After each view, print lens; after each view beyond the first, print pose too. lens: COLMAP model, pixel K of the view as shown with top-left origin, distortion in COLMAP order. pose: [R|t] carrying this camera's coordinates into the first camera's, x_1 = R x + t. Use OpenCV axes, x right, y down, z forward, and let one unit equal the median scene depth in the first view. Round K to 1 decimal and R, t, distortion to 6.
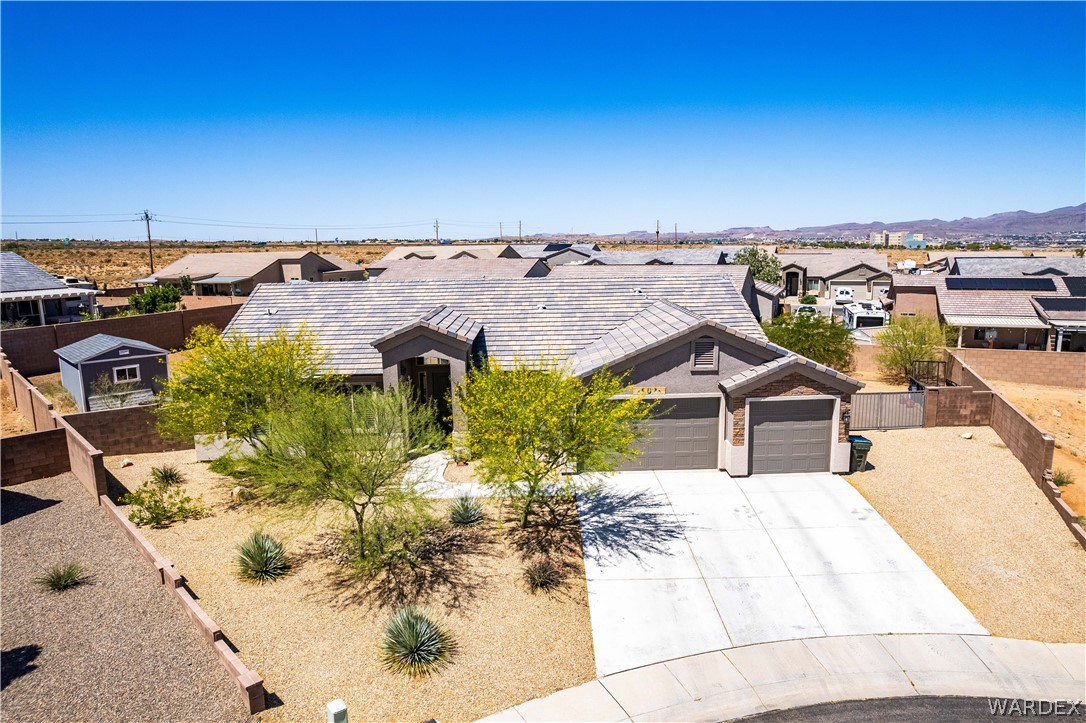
lens RADIAL K [[701.4, 0, 564.7], [0, 701.4, 345.2], [0, 0, 1]] dist [-0.052051, -0.000360]
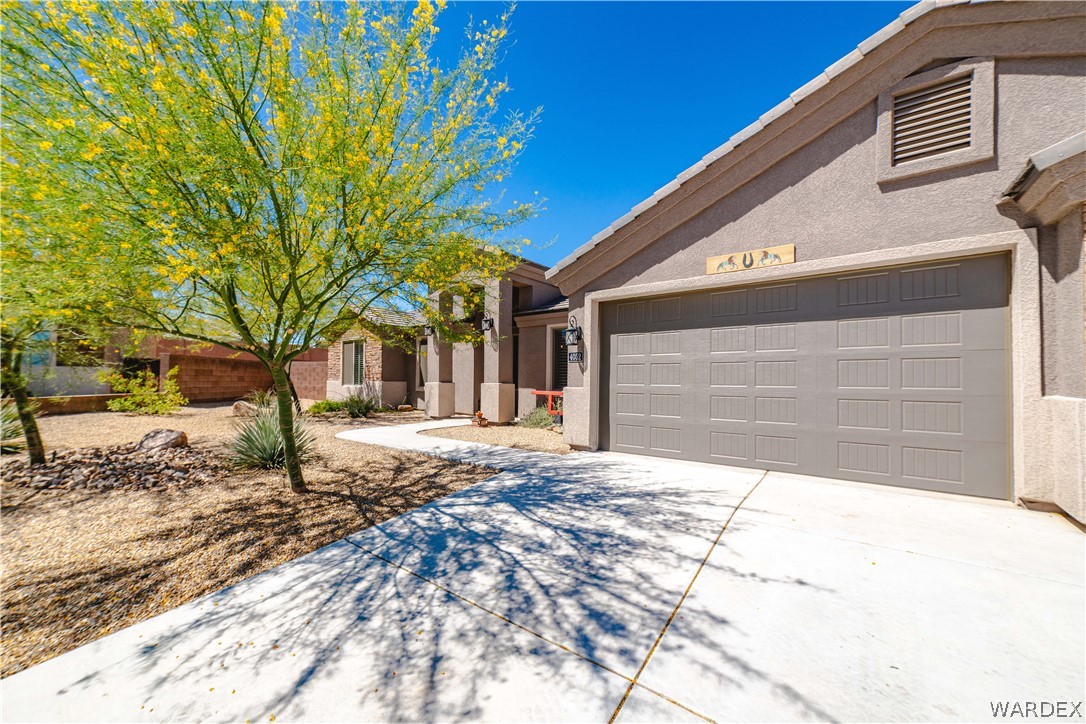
lens RADIAL K [[433.5, 0, 520.9], [0, 433.5, 366.8], [0, 0, 1]] dist [-0.000617, -0.000089]
pose [[0.736888, -0.000866, -0.676014, 0.194798], [-0.118638, 0.984314, -0.130582, 0.175743], [0.665523, 0.176425, 0.725226, 0.741923]]
